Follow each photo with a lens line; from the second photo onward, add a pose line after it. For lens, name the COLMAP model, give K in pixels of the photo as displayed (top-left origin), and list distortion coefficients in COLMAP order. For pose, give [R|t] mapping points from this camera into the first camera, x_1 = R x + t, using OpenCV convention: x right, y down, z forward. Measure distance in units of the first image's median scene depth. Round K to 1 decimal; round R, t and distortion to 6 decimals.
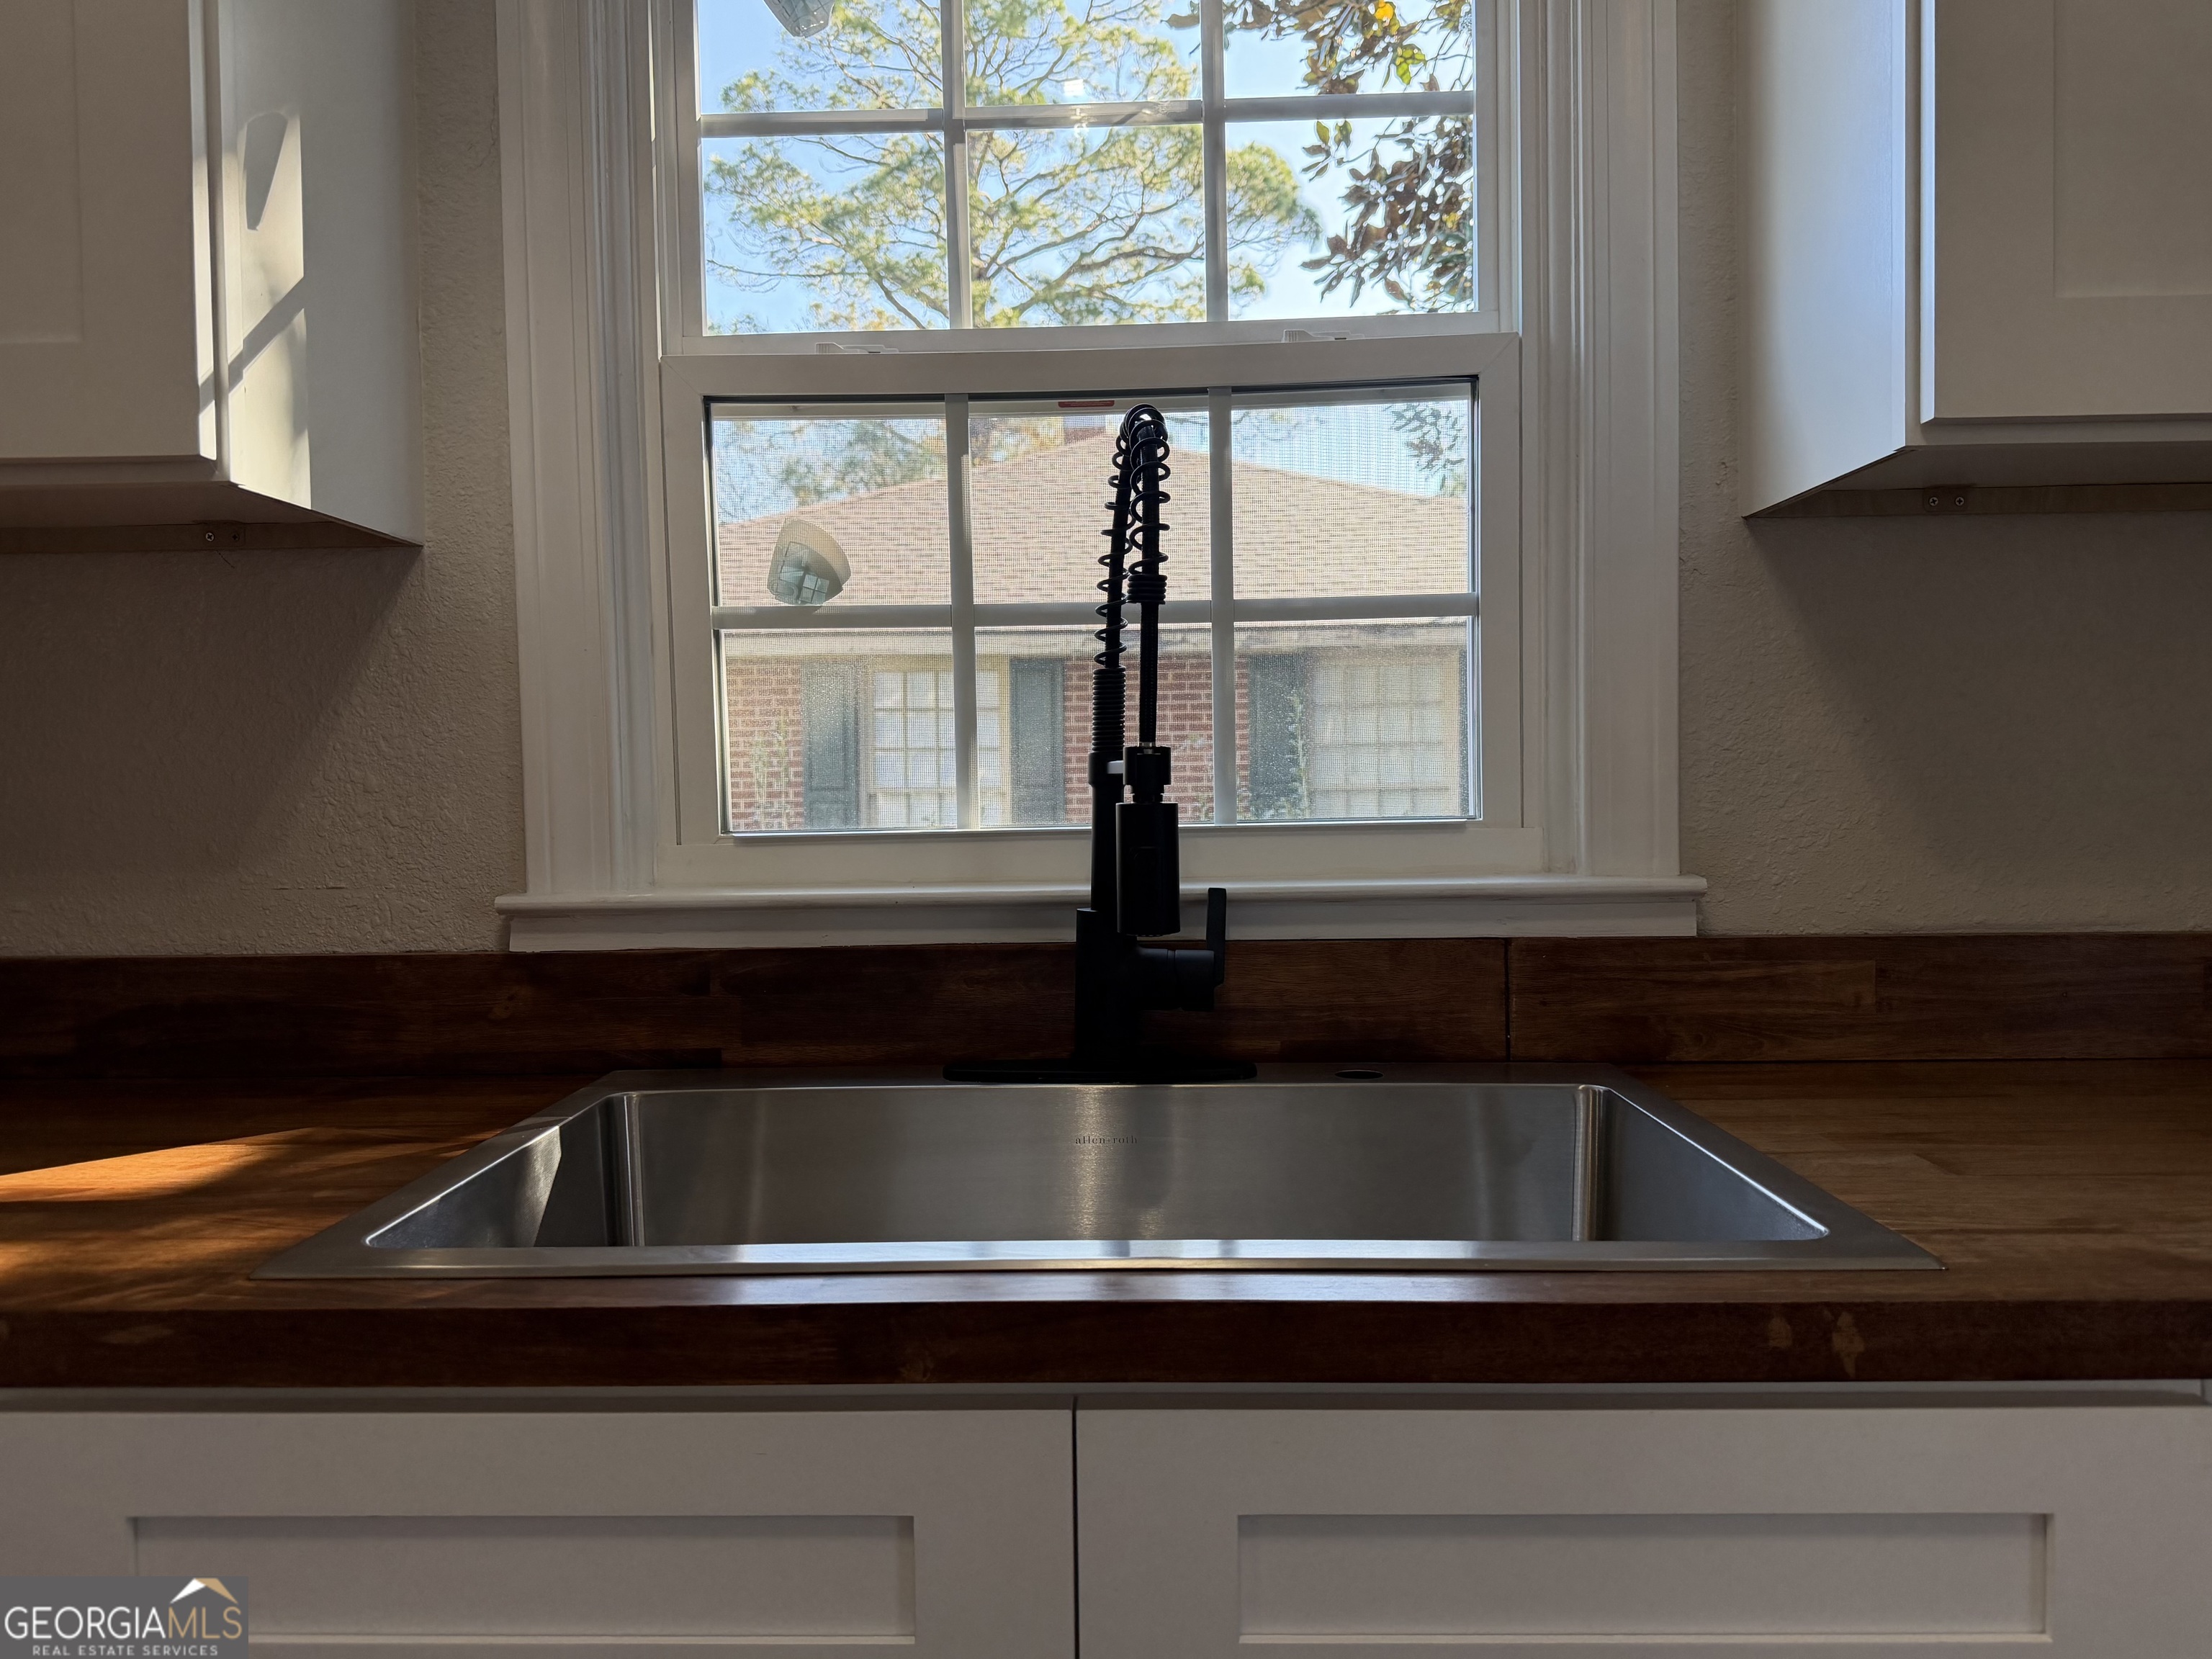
lens RADIAL K [[1637.8, 0, 1138.3], [0, 1637.8, 829.4], [0, 0, 1]] dist [0.030962, -0.063851]
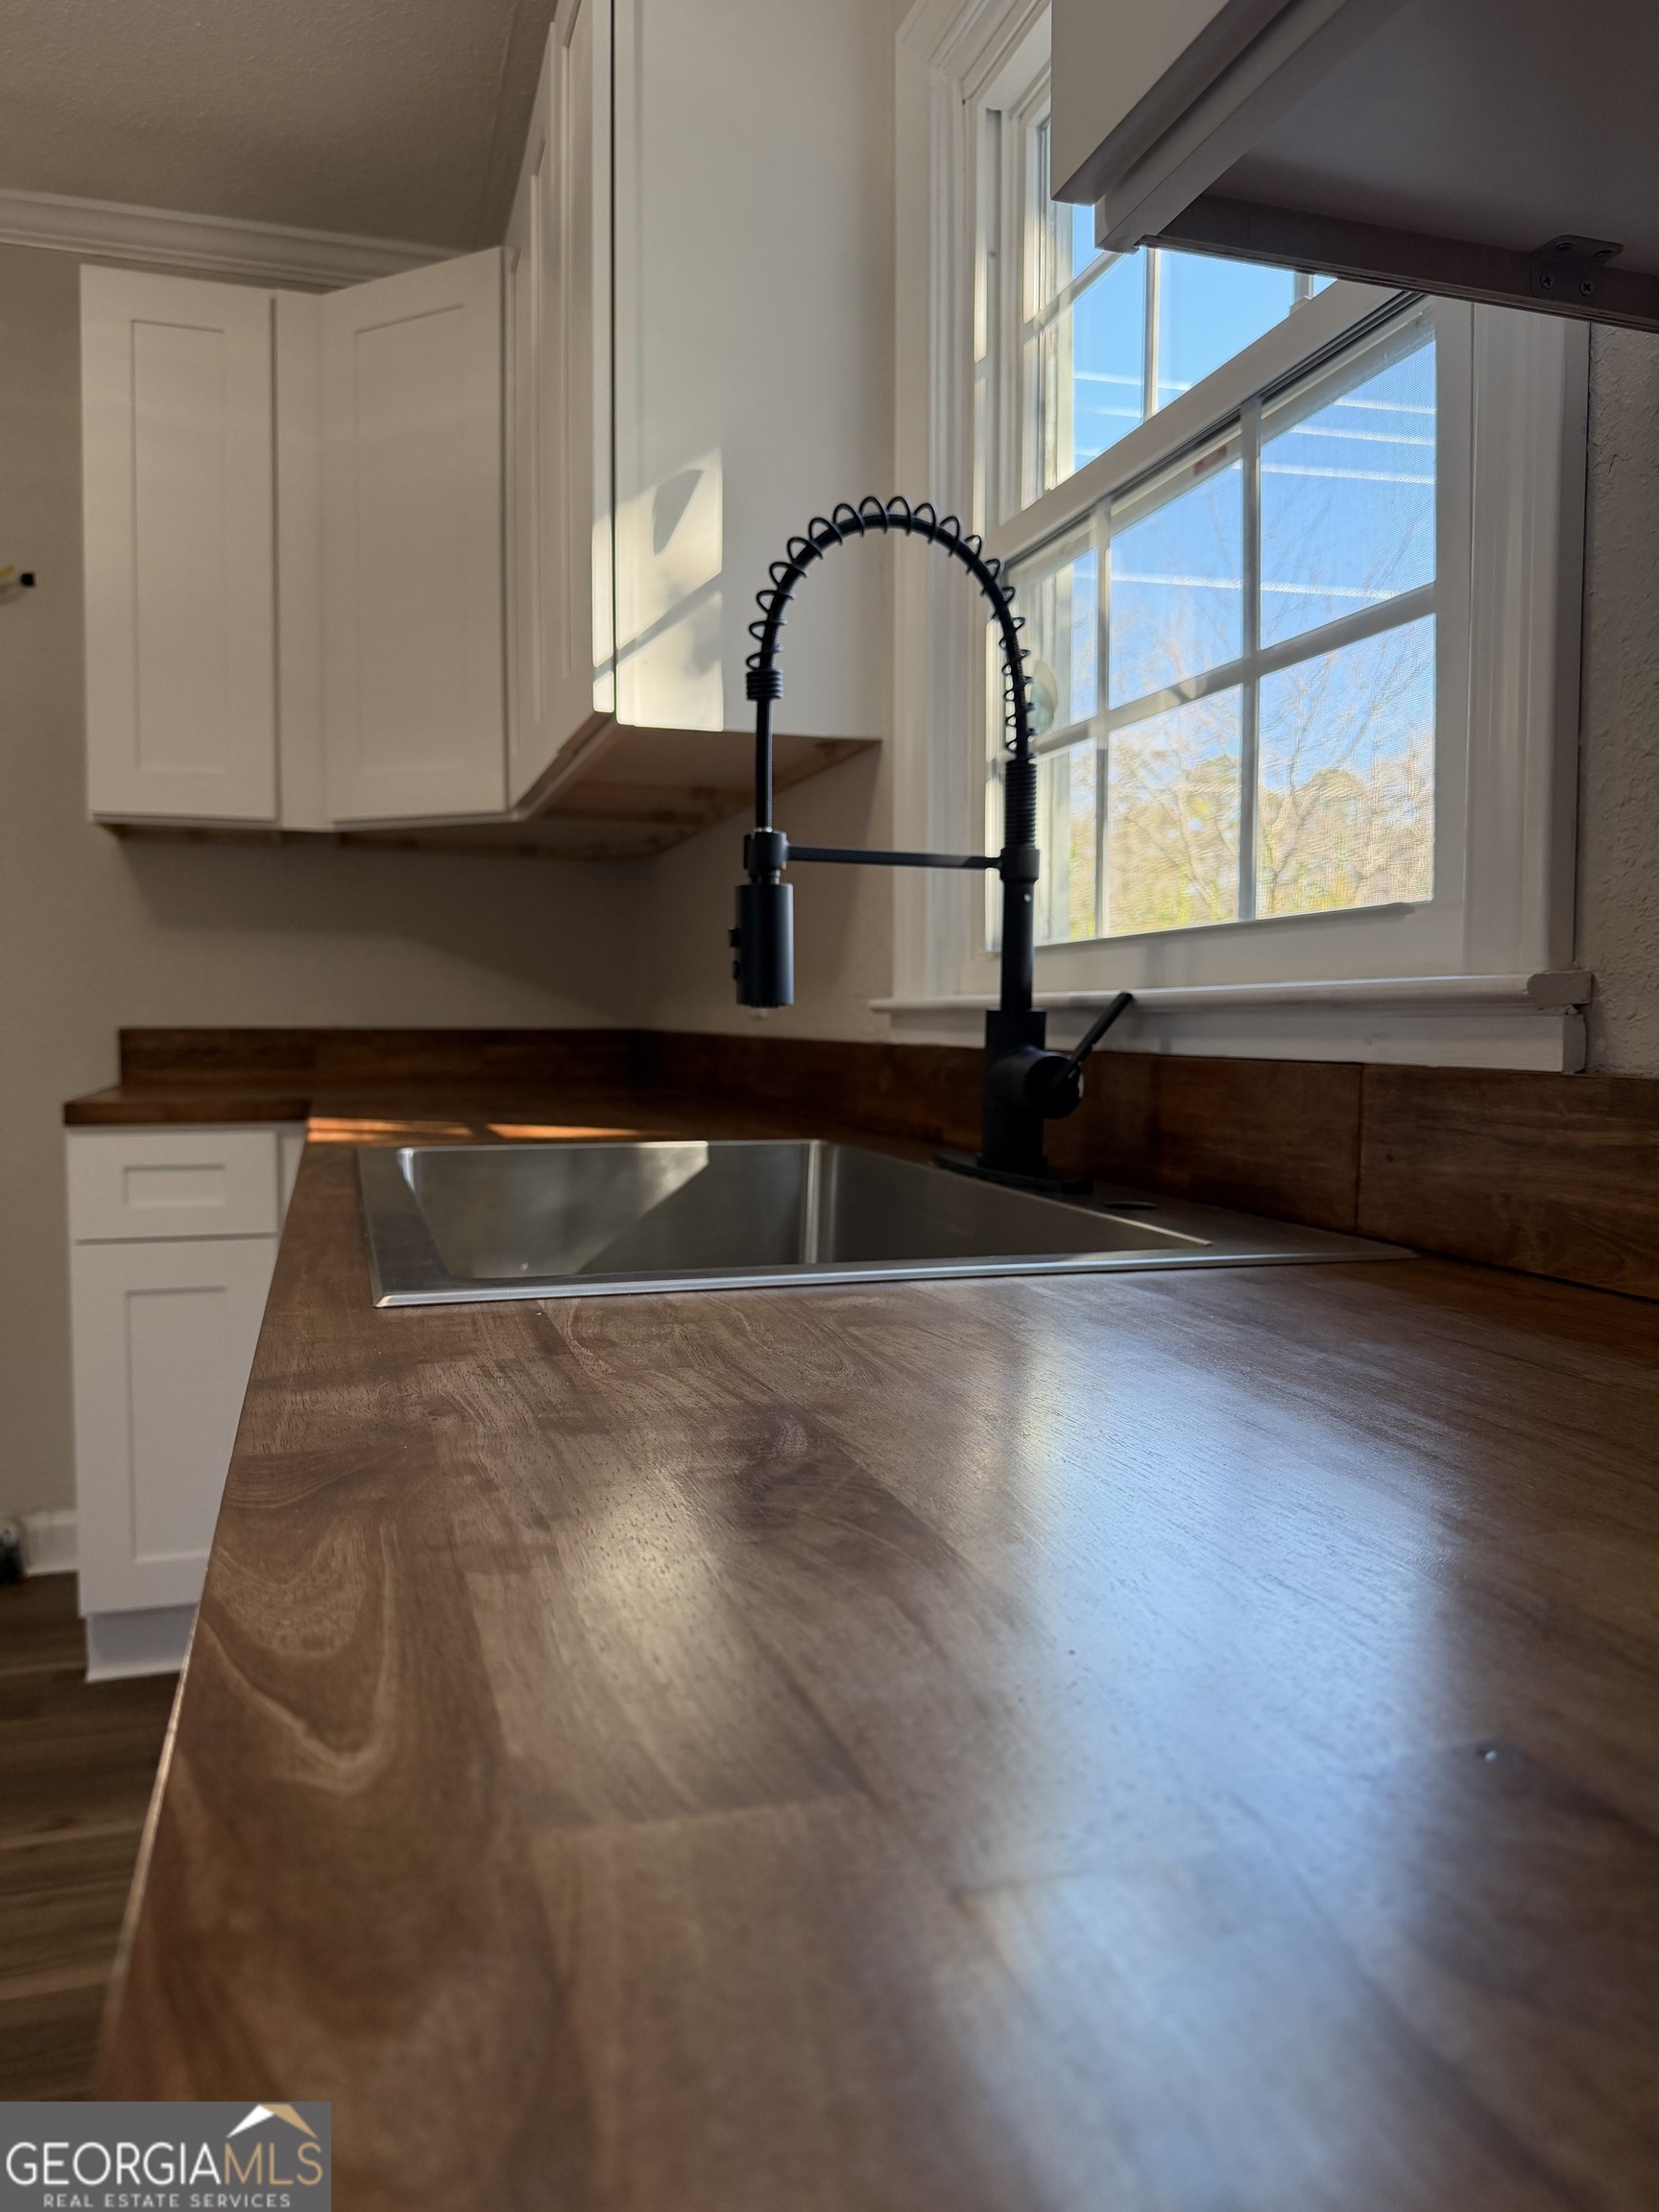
lens RADIAL K [[1571.9, 0, 829.5], [0, 1571.9, 1106.0], [0, 0, 1]] dist [0.053411, -0.105538]
pose [[0.321311, 0.067580, -0.944559, 0.809825], [-0.045788, 0.997392, 0.055784, 0.057344], [0.945866, 0.025326, 0.323567, 0.555971]]
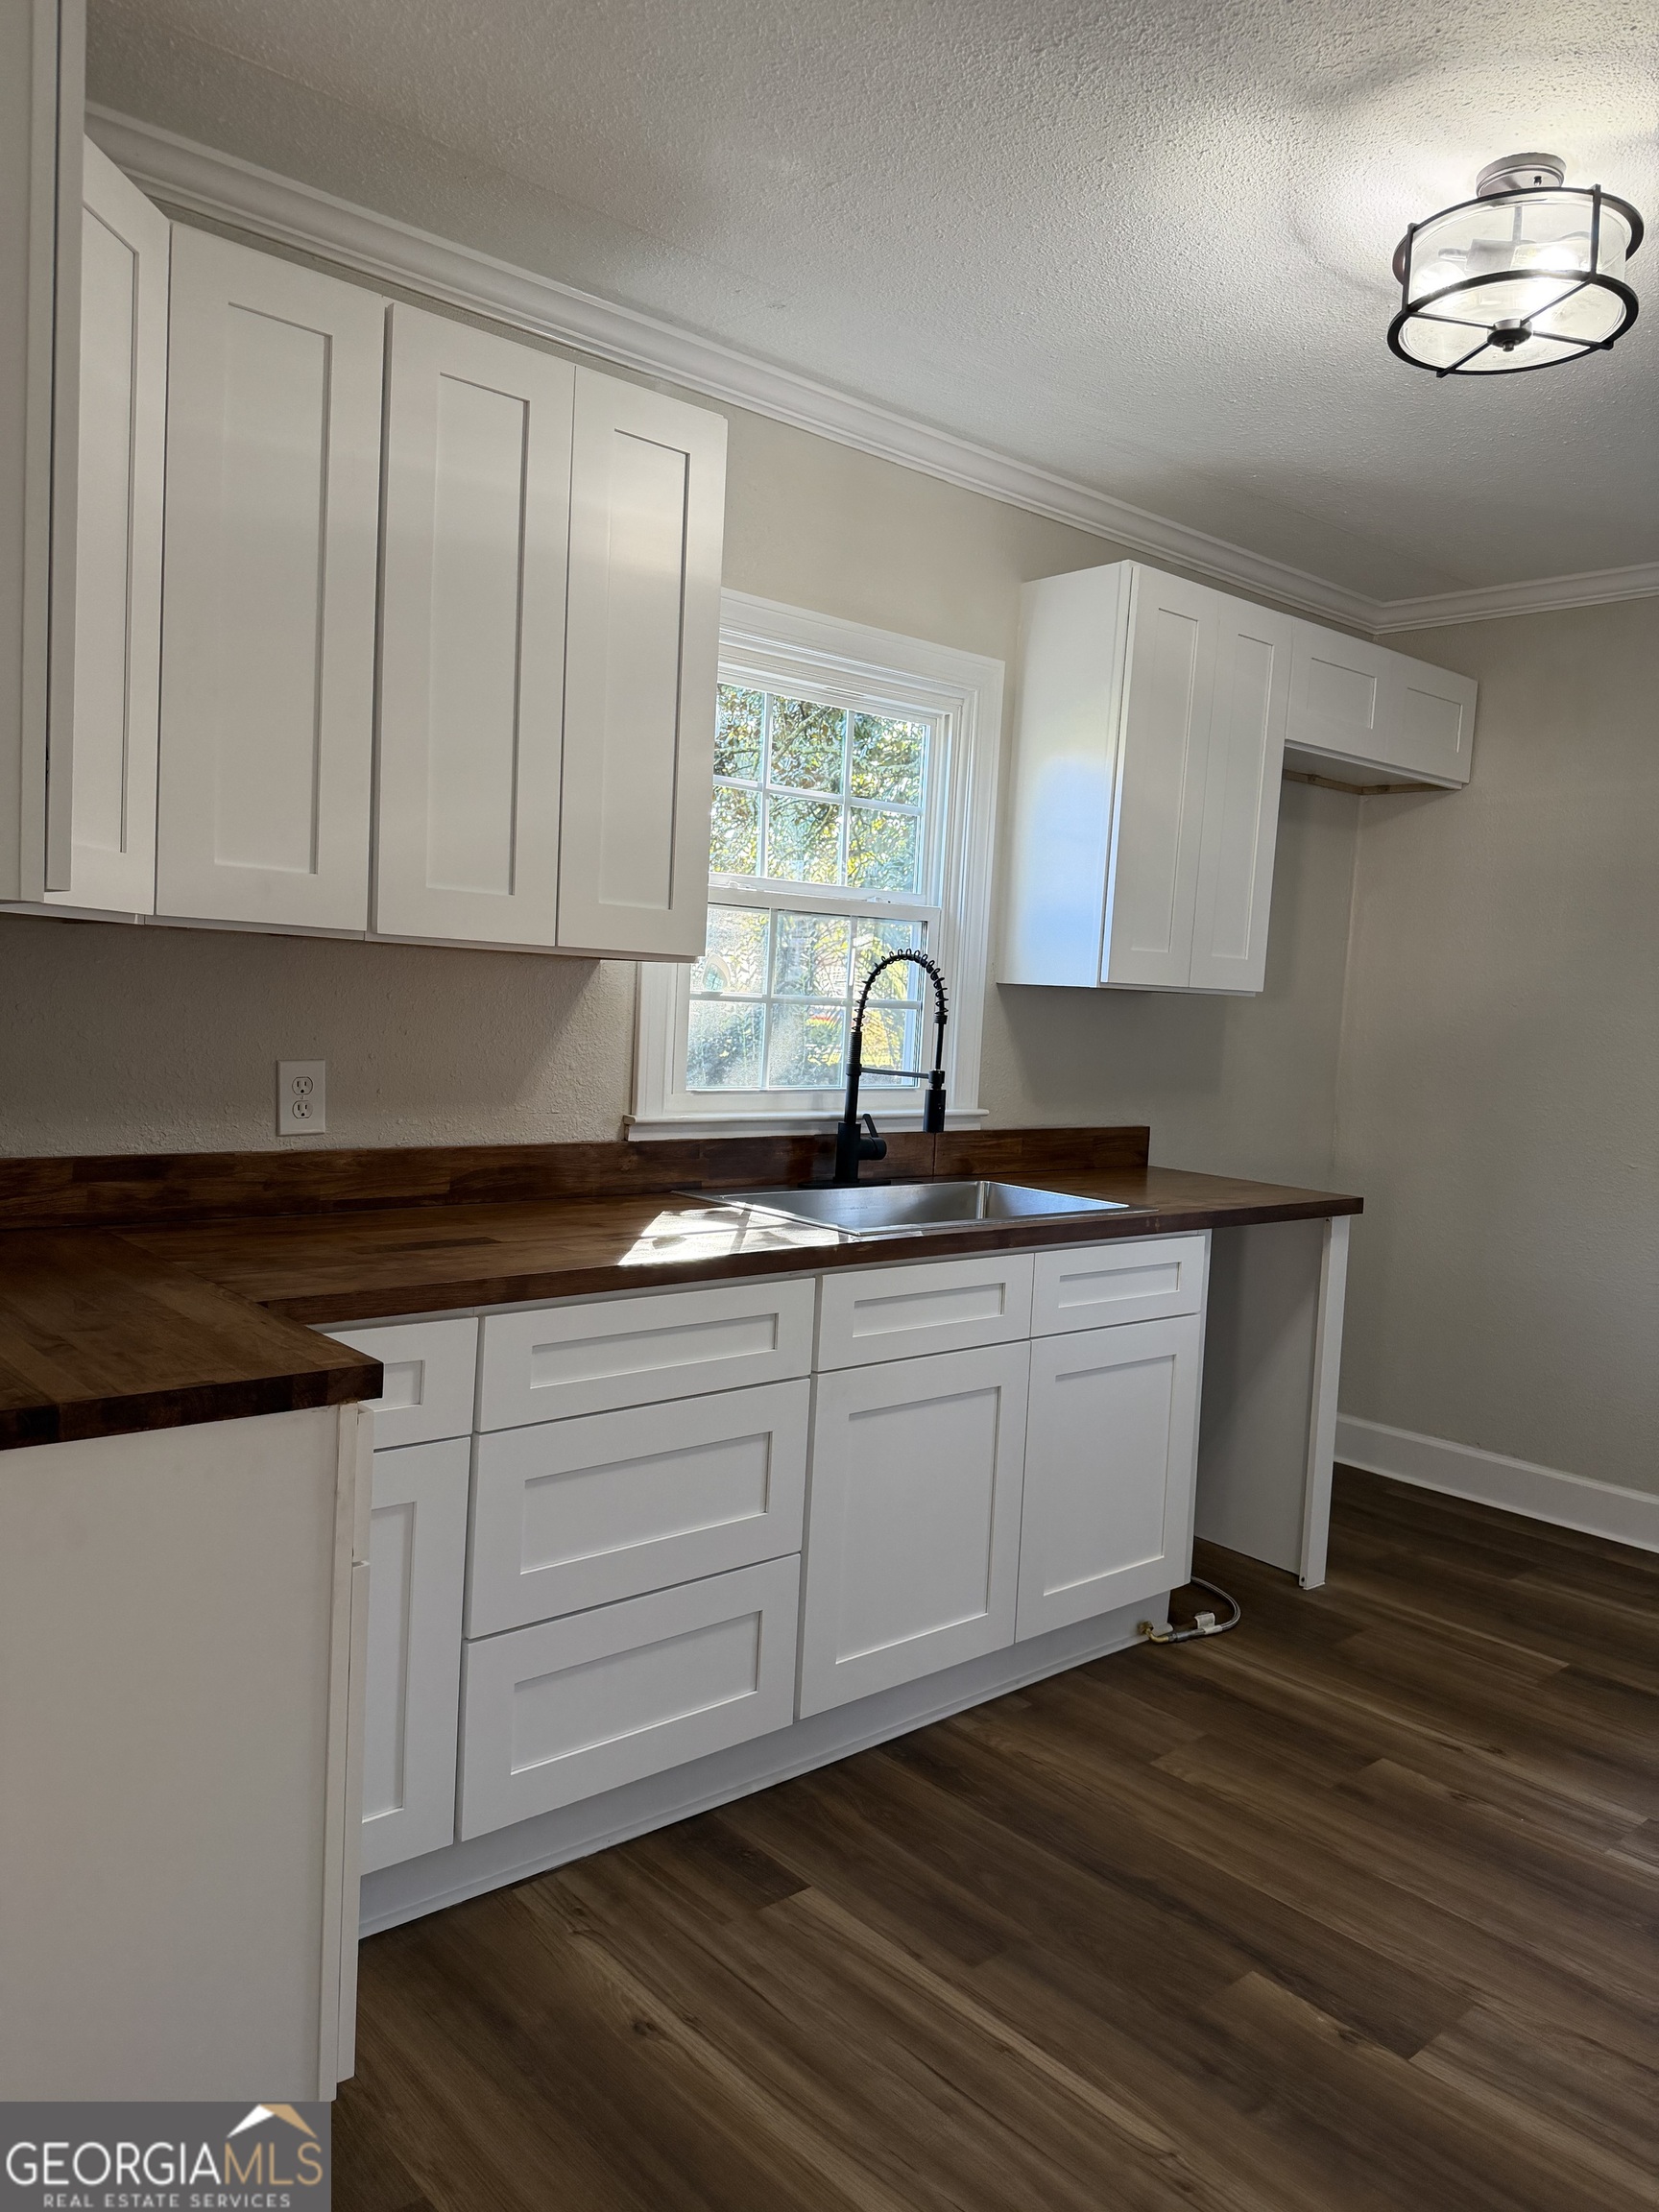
lens RADIAL K [[1553.6, 0, 822.9], [0, 1553.6, 1105.3], [0, 0, 1]] dist [0.047603, -0.057116]
pose [[0.732940, 0.000809, 0.680293, -1.668669], [-0.034776, 0.998736, 0.036280, -0.064935], [-0.679404, -0.050248, 0.732042, -0.771337]]
